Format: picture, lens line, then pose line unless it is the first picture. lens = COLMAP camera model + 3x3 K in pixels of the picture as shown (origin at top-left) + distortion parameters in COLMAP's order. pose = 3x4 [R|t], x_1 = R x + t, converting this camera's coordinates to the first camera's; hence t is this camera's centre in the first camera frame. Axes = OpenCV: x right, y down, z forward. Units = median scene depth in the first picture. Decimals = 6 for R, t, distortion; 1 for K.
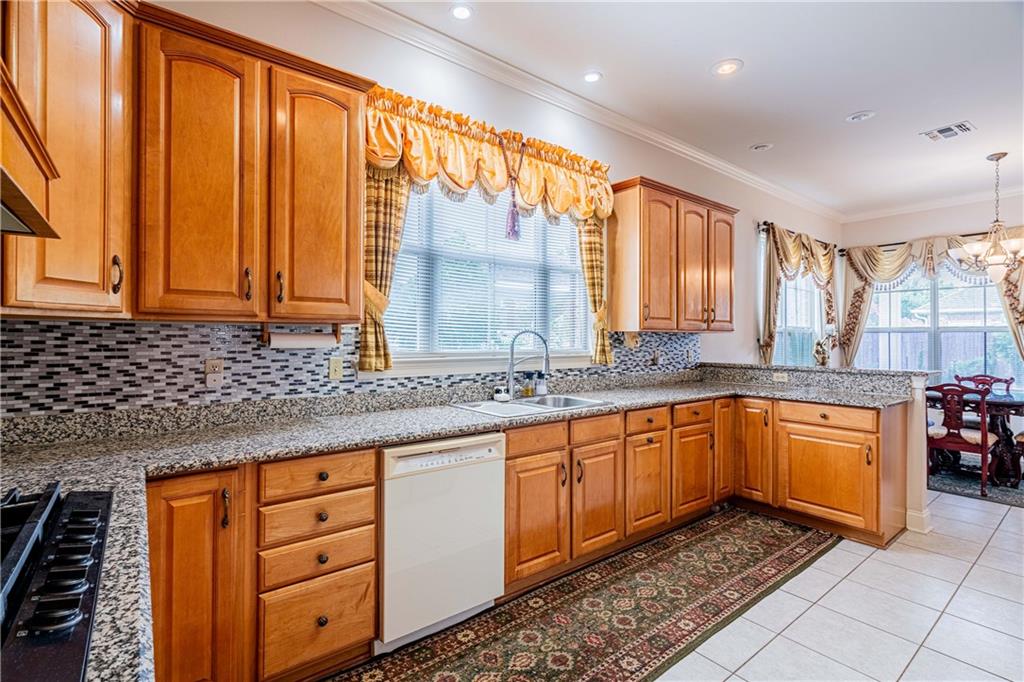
lens RADIAL K [[467.5, 0, 508.4], [0, 467.5, 334.3], [0, 0, 1]] dist [-0.000108, 0.000188]
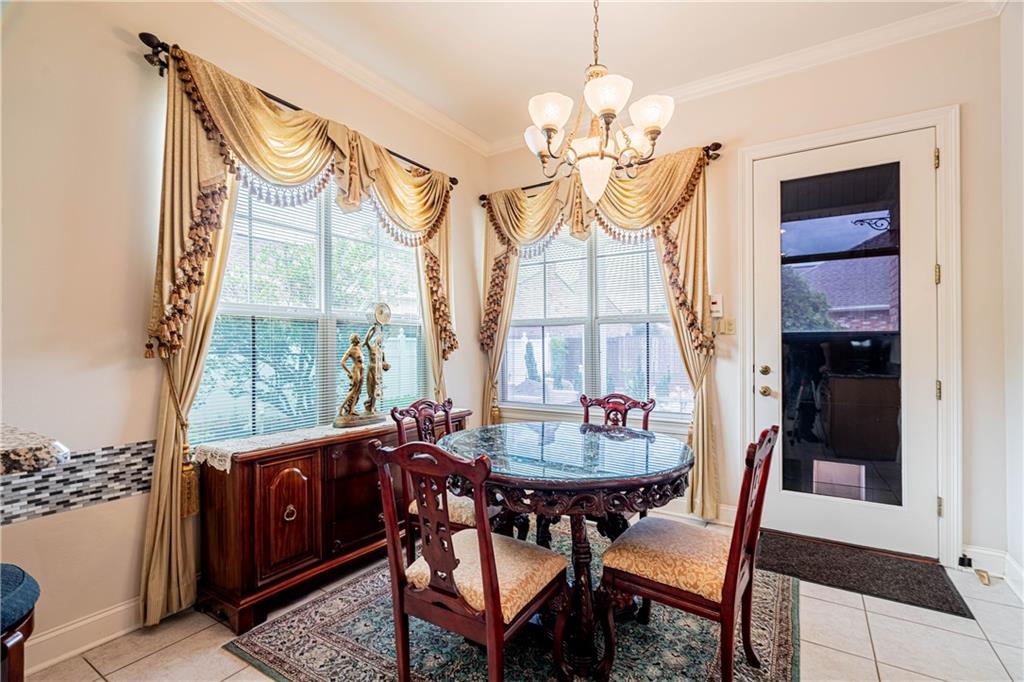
lens RADIAL K [[461.7, 0, 512.2], [0, 461.7, 345.0], [0, 0, 1]] dist [-0.001537, -0.000255]
pose [[0.944400, -0.008868, 0.328680, 0.633019], [0.007930, 0.999960, 0.004194, 0.021805], [-0.328704, -0.001354, 0.944432, 0.460644]]
